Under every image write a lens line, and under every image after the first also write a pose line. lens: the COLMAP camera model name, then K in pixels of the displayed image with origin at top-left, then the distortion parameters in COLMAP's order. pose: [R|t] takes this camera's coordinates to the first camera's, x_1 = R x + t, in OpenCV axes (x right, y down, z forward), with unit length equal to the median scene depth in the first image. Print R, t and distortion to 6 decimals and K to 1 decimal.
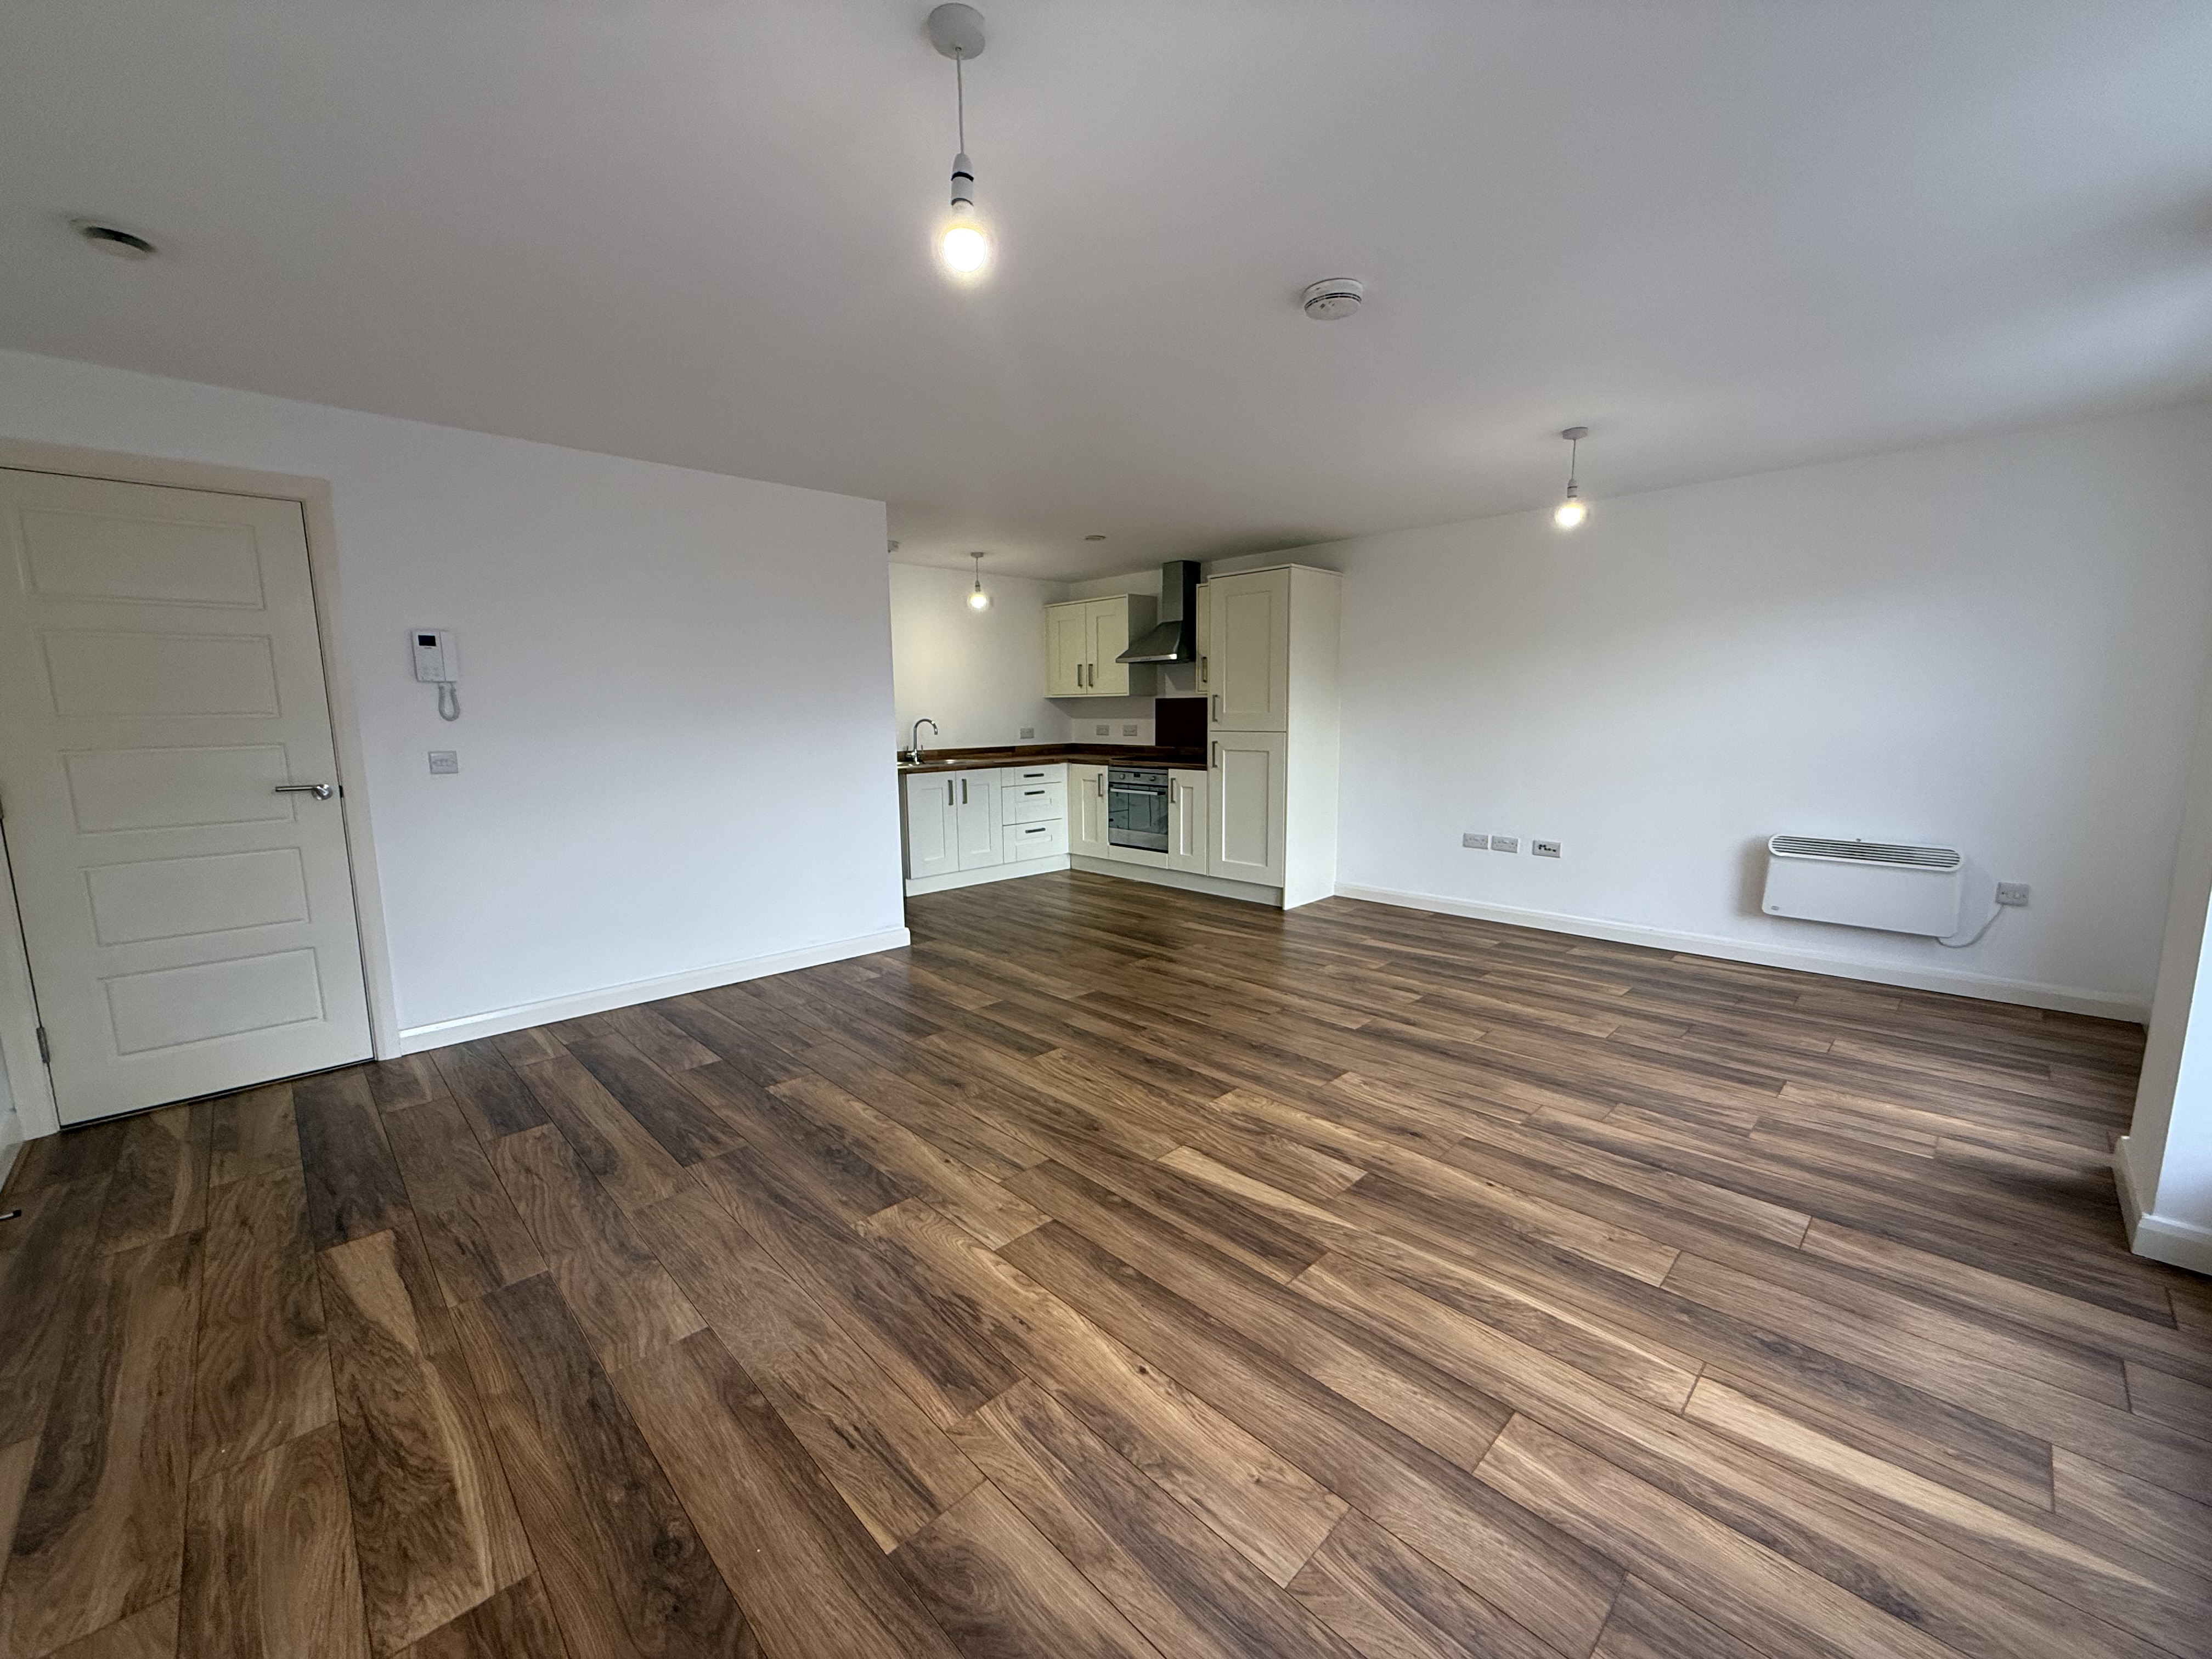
lens RADIAL K [[880.3, 0, 1099.7], [0, 880.3, 834.8], [0, 0, 1]] dist [-0.000697, -0.000221]
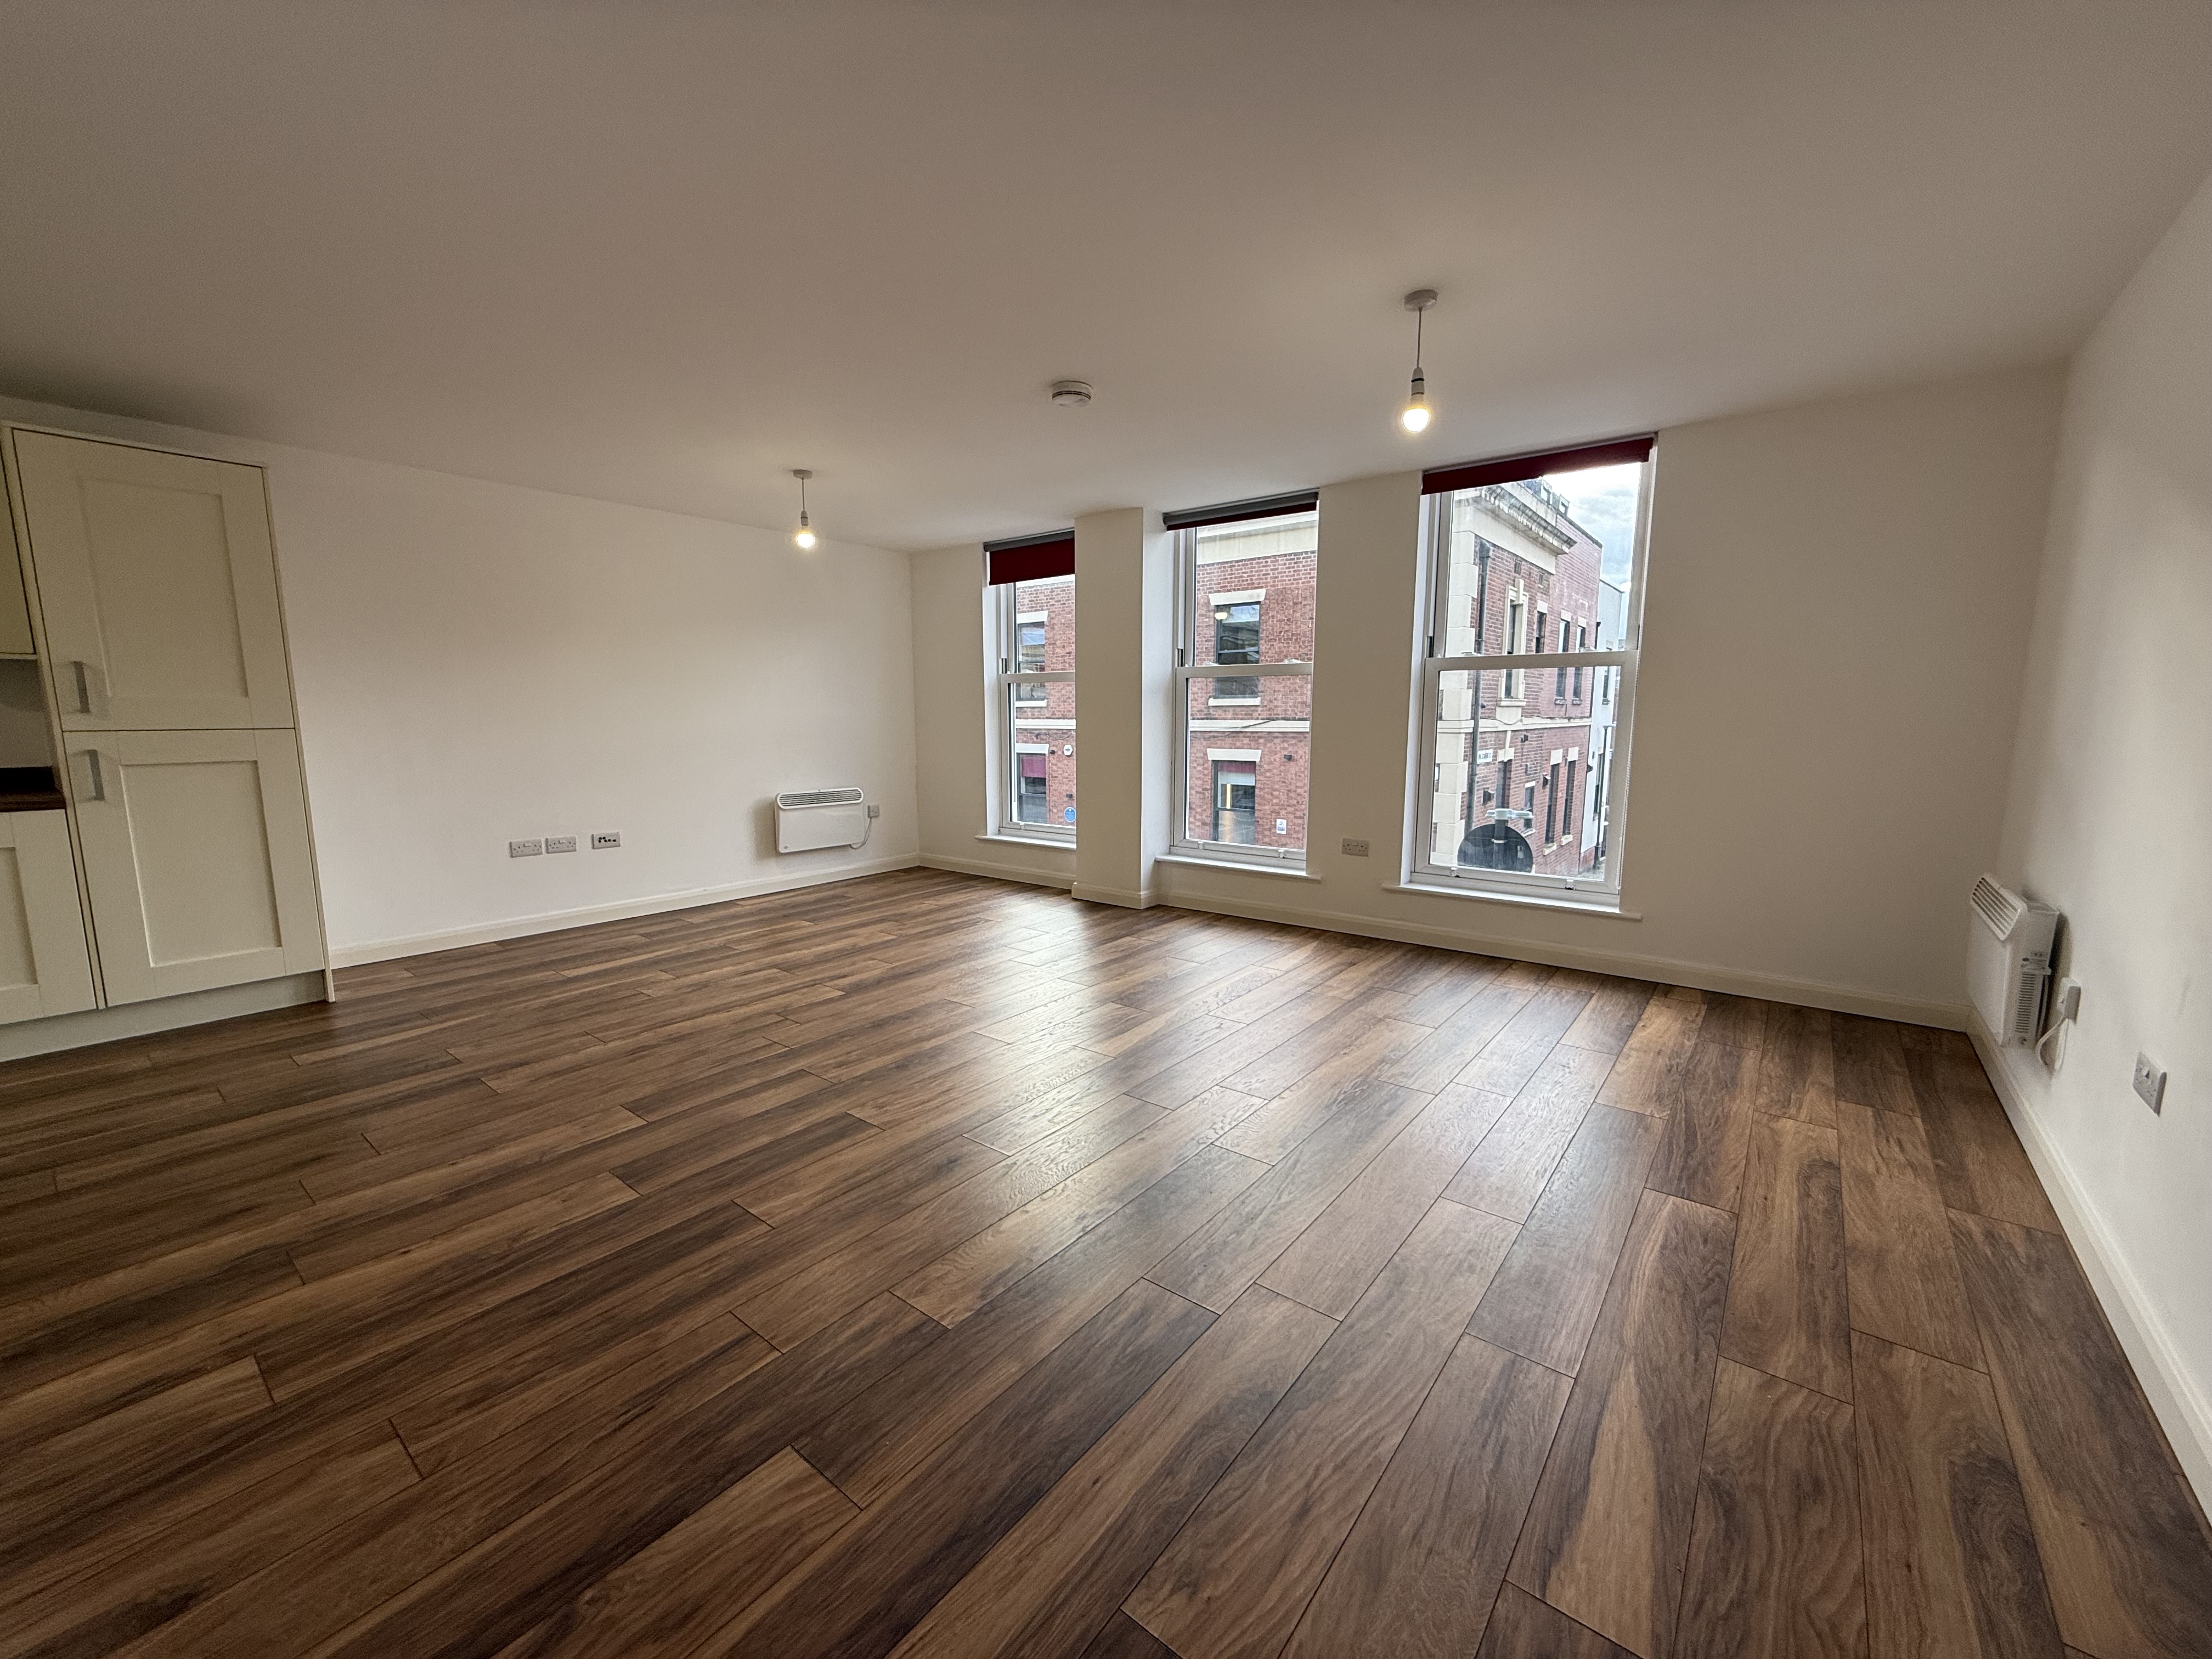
lens RADIAL K [[880.3, 0, 1099.7], [0, 880.3, 834.8], [0, 0, 1]] dist [-0.000697, -0.000221]
pose [[-0.125235, -0.125985, 0.984095, -0.454970], [0.143290, 0.979208, 0.143595, -0.044773], [-0.981725, 0.158995, -0.104579, 0.458573]]
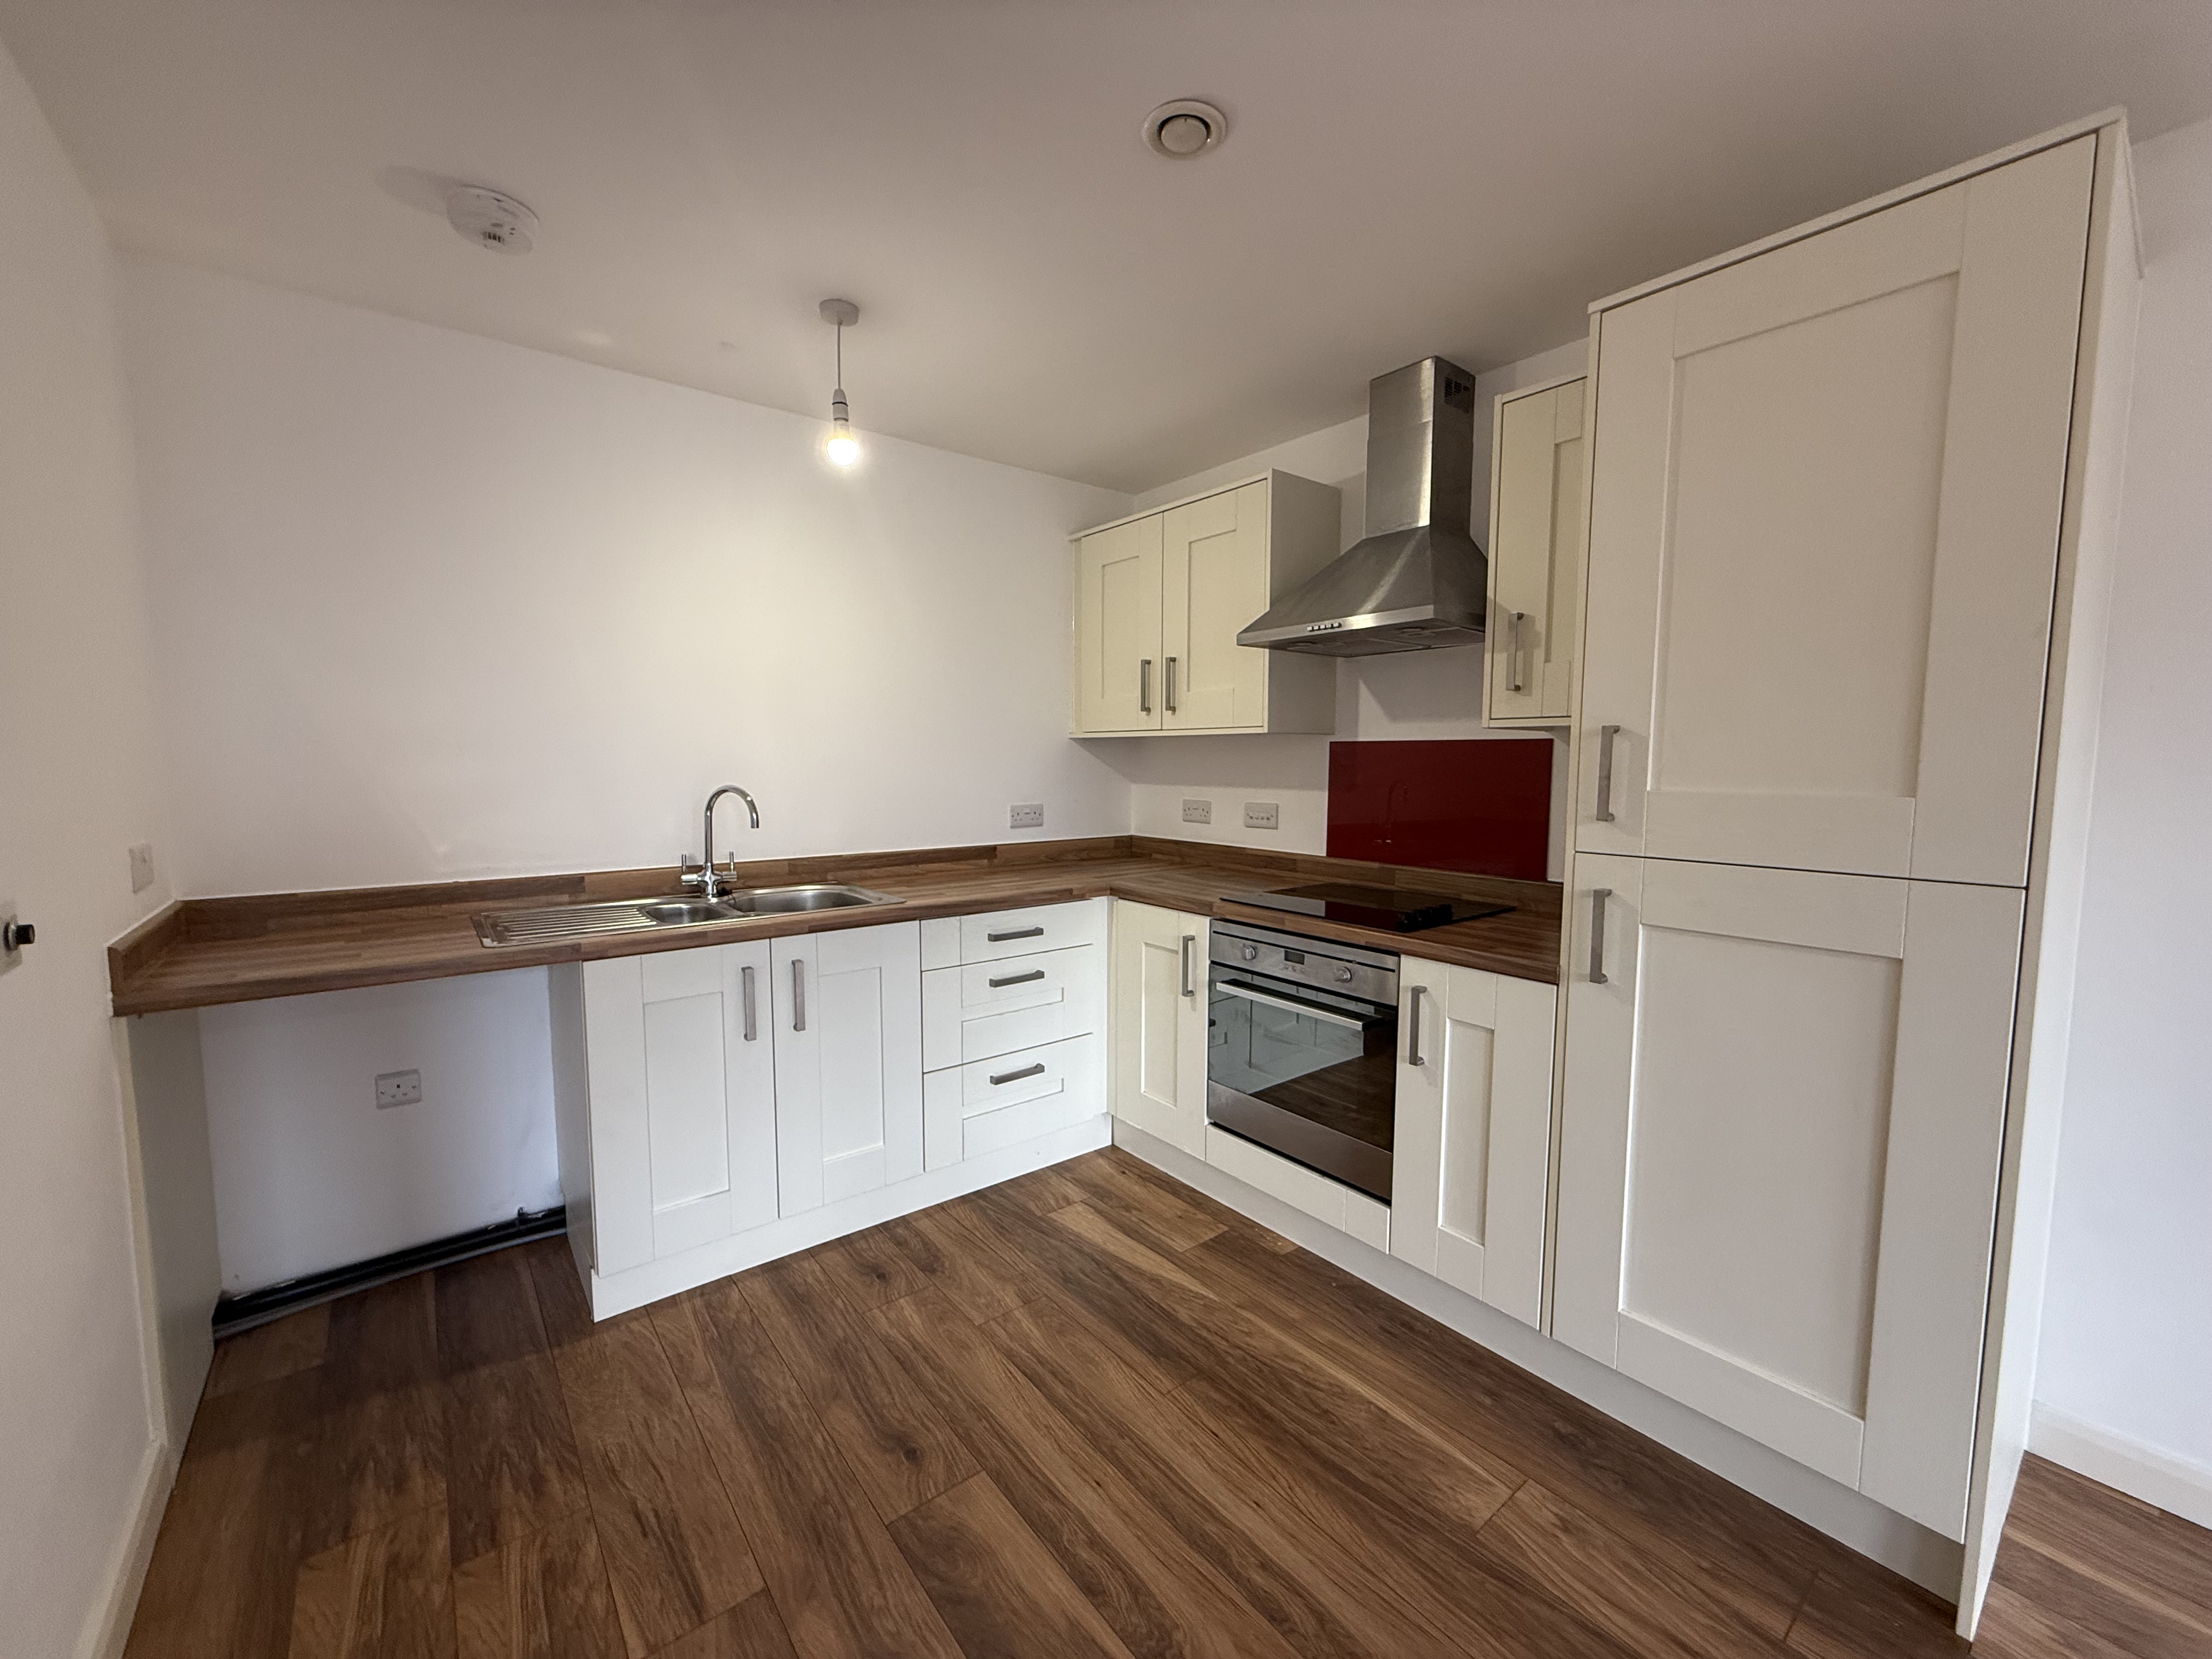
lens RADIAL K [[880.3, 0, 1099.7], [0, 880.3, 834.8], [0, 0, 1]] dist [-0.000697, -0.000221]
pose [[0.994764, 0.022708, -0.099646, -0.000805], [-0.028118, 0.998186, -0.053229, -0.101638], [0.098257, 0.055753, 0.993598, 0.685324]]
